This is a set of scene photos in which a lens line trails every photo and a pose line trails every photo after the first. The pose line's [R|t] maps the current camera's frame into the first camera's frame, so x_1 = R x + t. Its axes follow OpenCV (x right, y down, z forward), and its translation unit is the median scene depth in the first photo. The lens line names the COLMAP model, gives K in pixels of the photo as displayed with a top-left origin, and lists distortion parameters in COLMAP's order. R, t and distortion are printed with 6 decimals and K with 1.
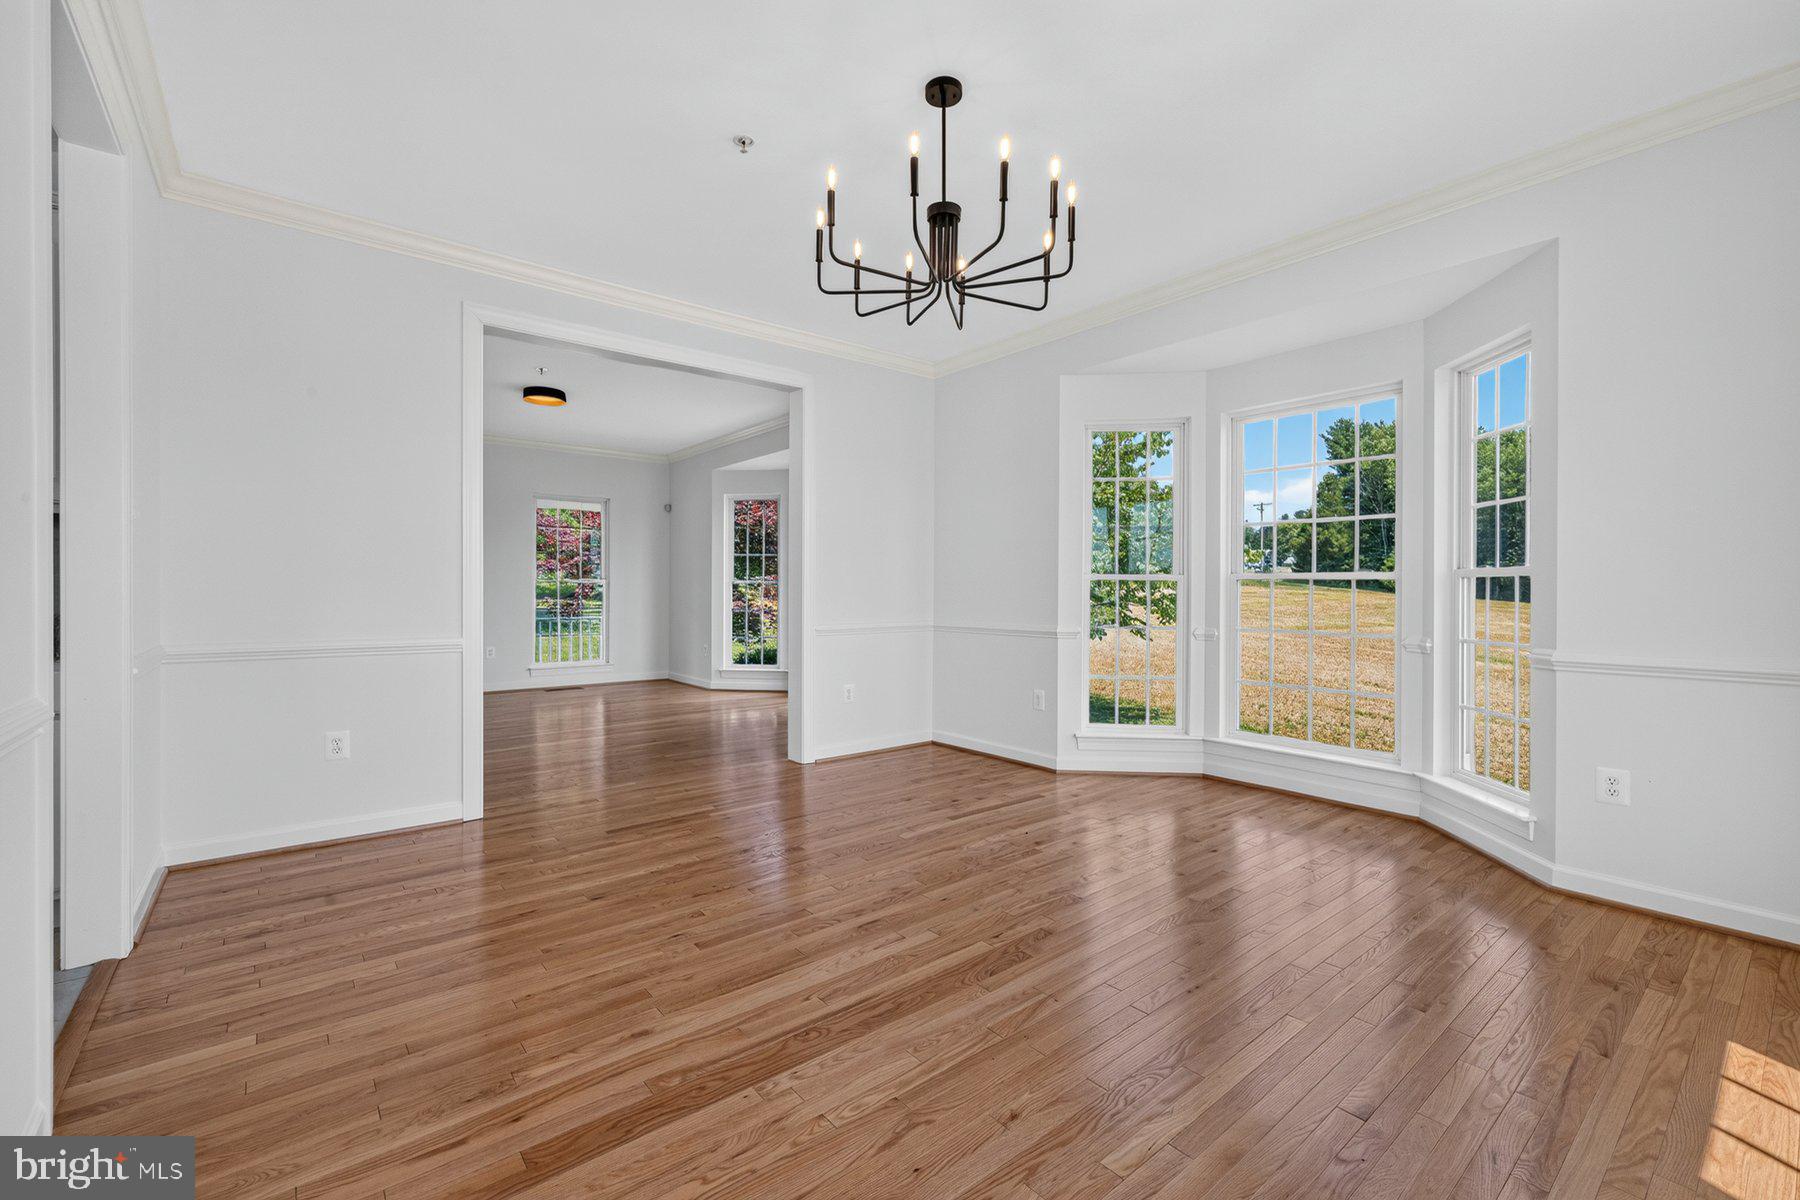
lens RADIAL K [[767.5, 0, 899.8], [0, 767.5, 589.6], [0, 0, 1]] dist [0.001640, 0.000478]
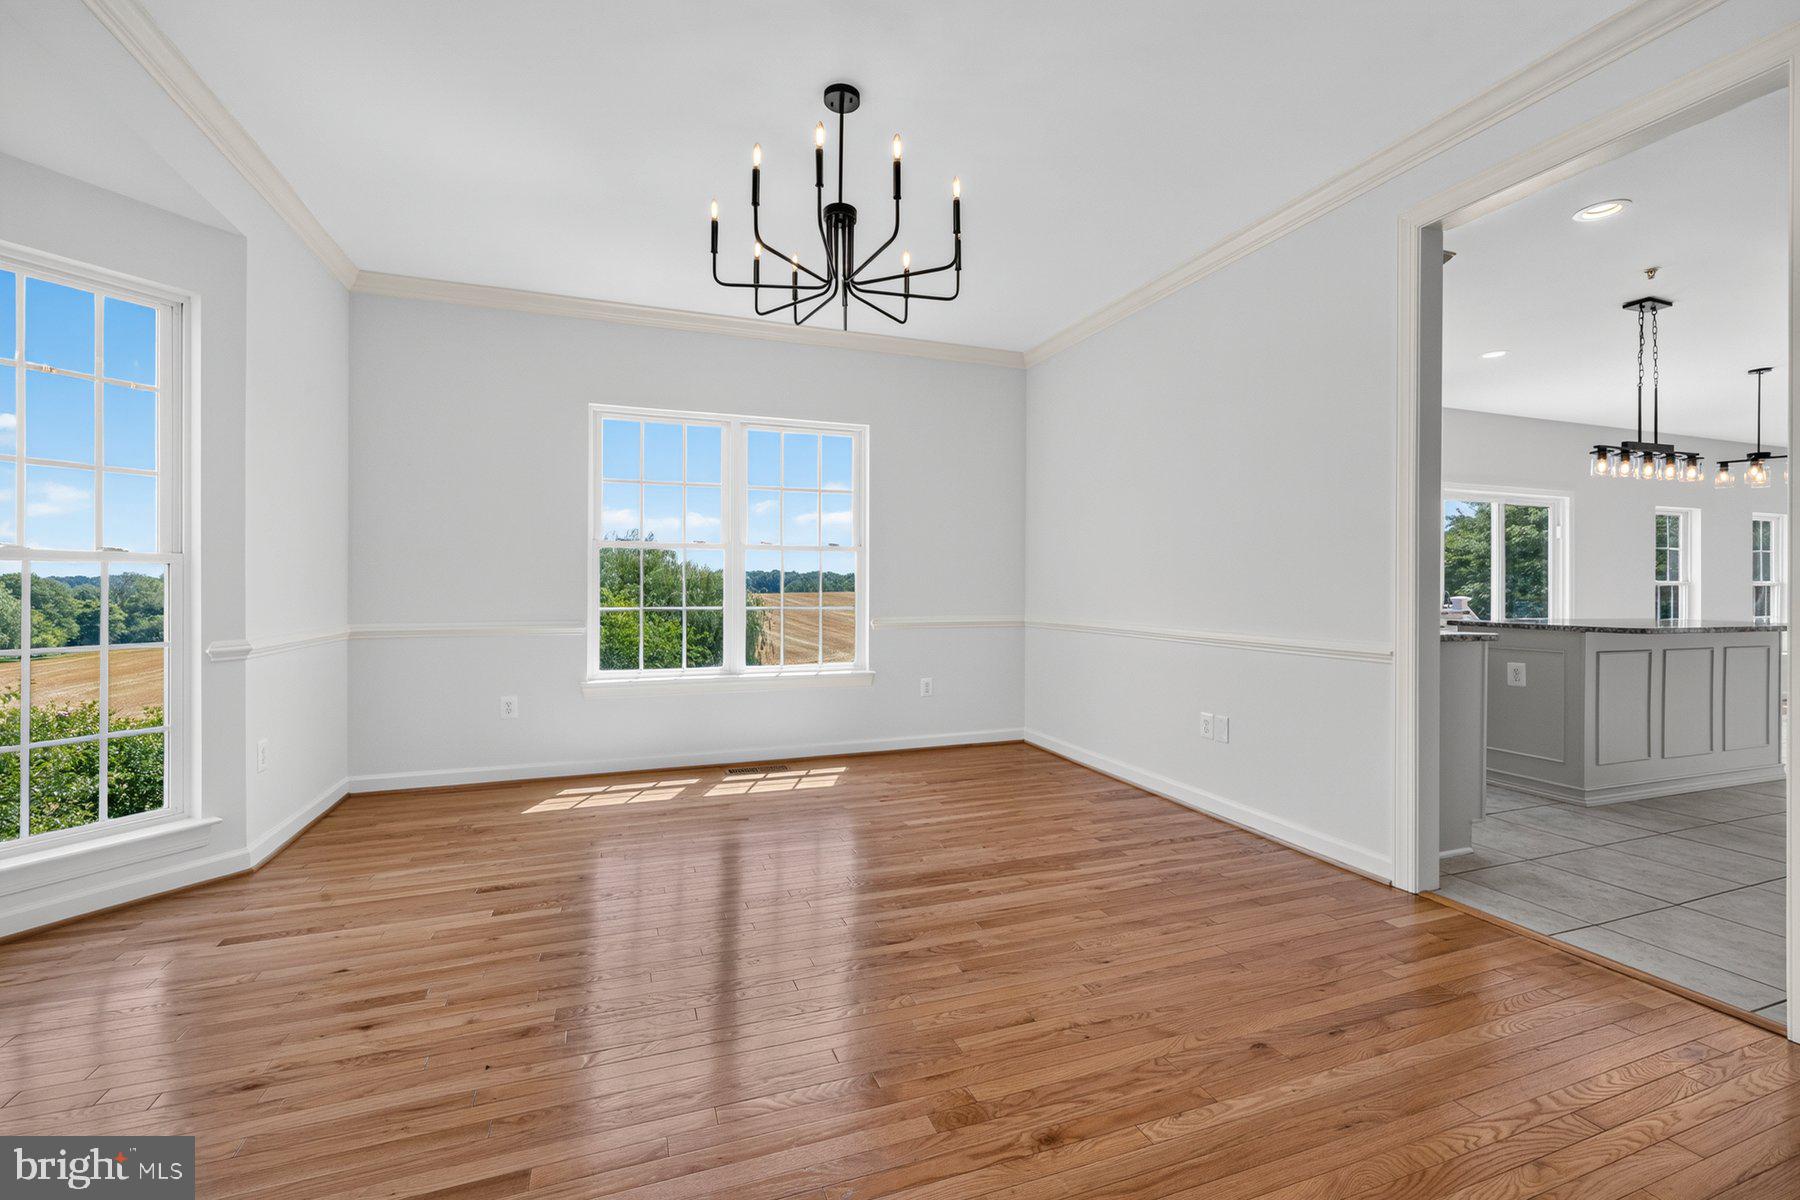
lens RADIAL K [[767.5, 0, 899.8], [0, 767.5, 589.6], [0, 0, 1]] dist [0.001640, 0.000478]
pose [[-0.948948, -0.006098, 0.315375, -0.383468], [-0.005124, 0.999979, 0.003915, 0.003870], [-0.315392, 0.002099, -0.948959, 2.176004]]
